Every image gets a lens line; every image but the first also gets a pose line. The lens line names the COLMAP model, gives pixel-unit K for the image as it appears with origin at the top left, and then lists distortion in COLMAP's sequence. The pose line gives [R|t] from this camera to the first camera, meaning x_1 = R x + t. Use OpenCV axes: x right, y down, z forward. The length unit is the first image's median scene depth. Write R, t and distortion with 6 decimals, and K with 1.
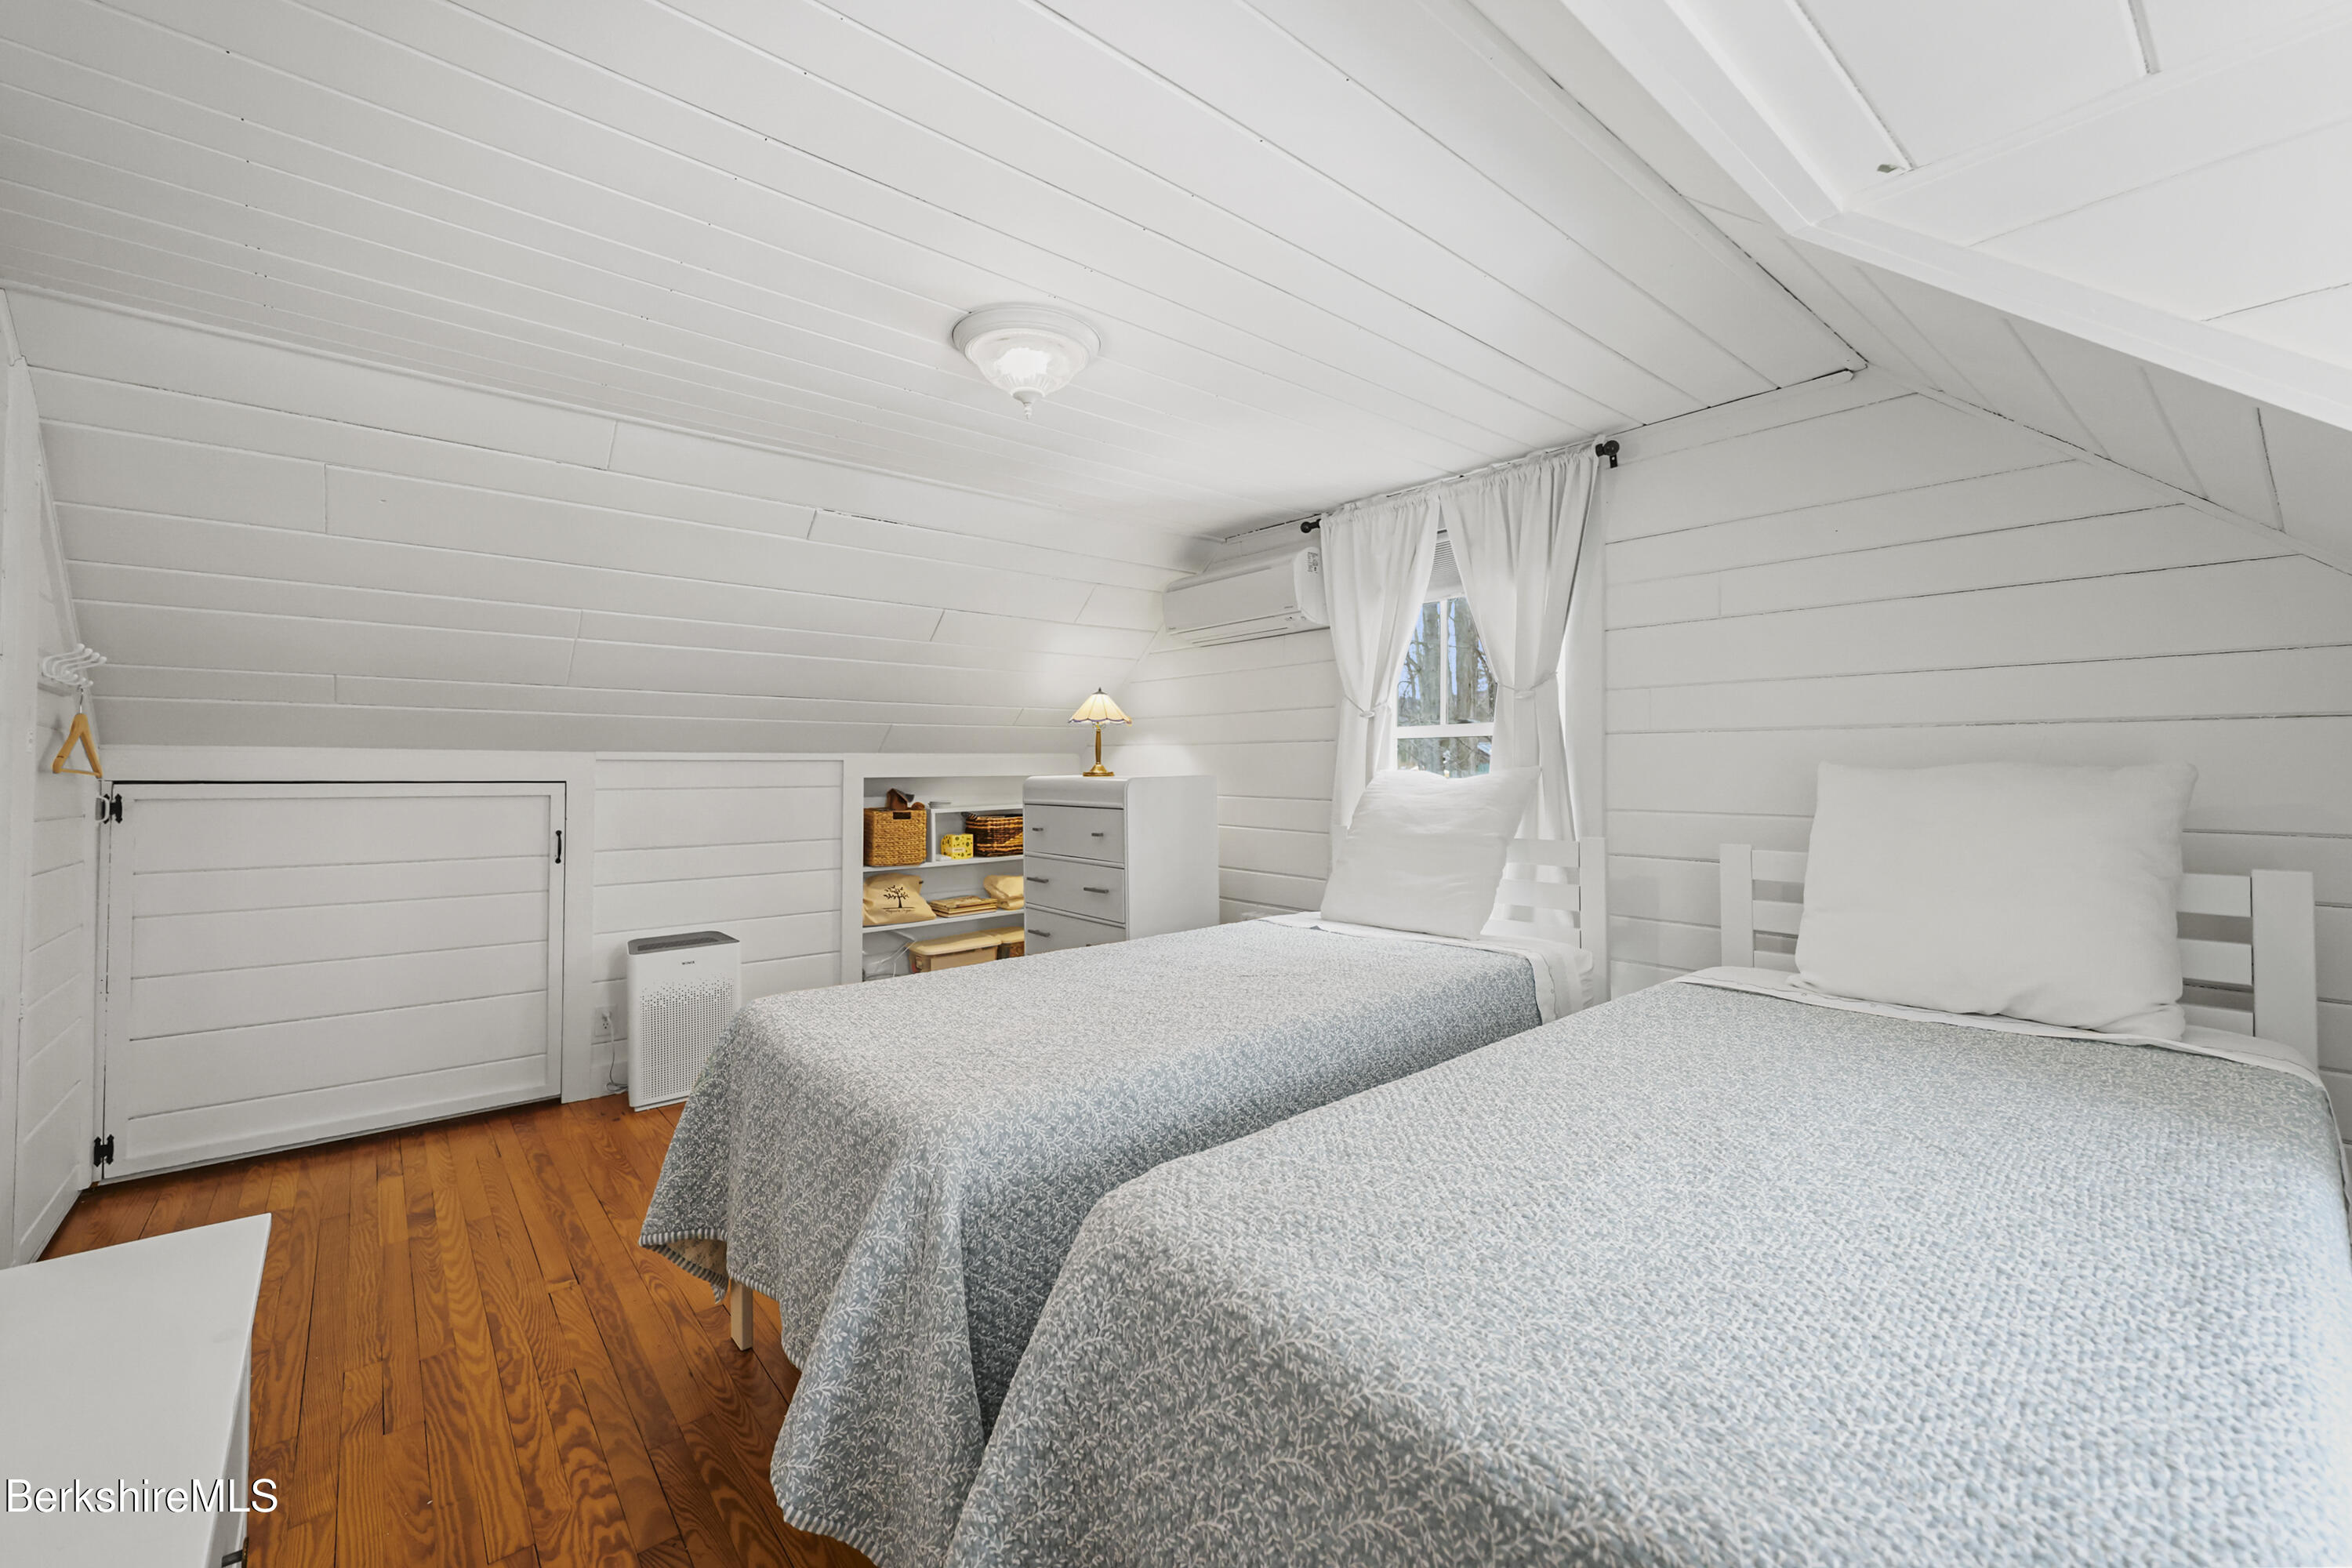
lens RADIAL K [[963.6, 0, 1176.0], [0, 963.6, 784.0], [0, 0, 1]] dist [-0.000140, -0.000029]
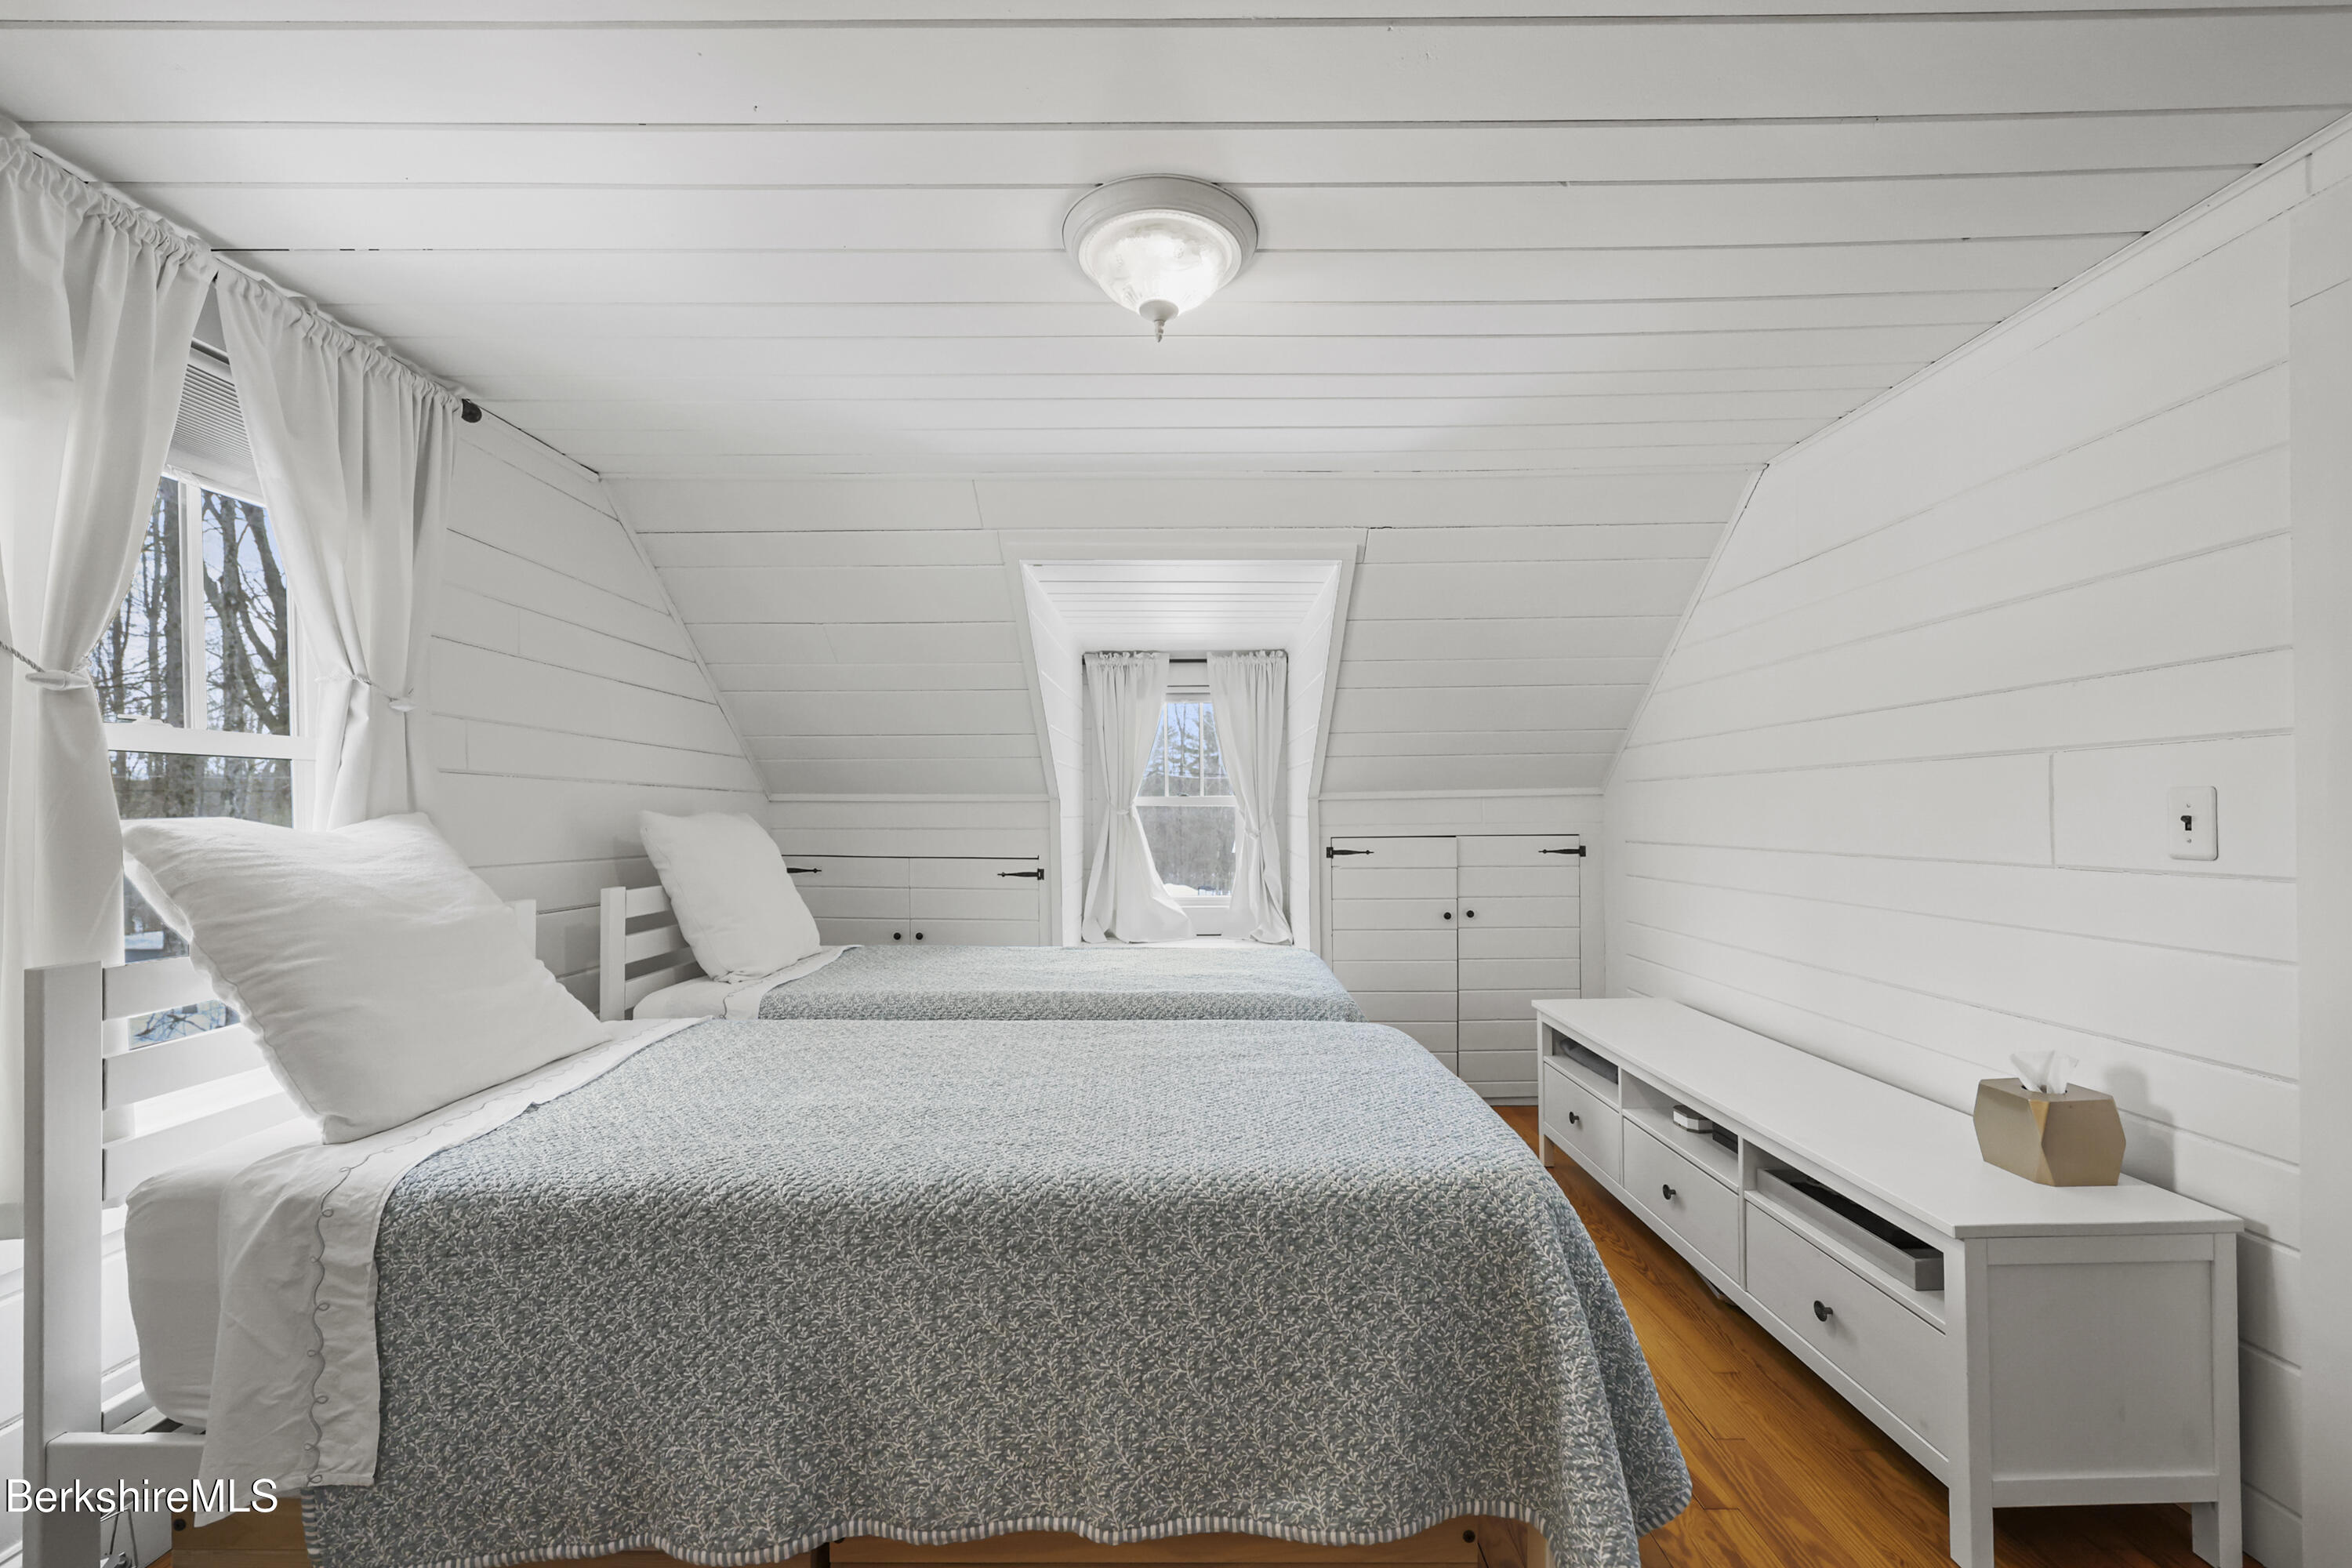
lens RADIAL K [[963.6, 0, 1176.0], [0, 963.6, 784.0], [0, 0, 1]] dist [-0.000140, -0.000029]
pose [[-0.762321, 0.025757, 0.646686, -0.490901], [0.008537, 0.999521, -0.029746, -0.012604], [-0.647143, -0.017155, -0.762176, 1.177244]]
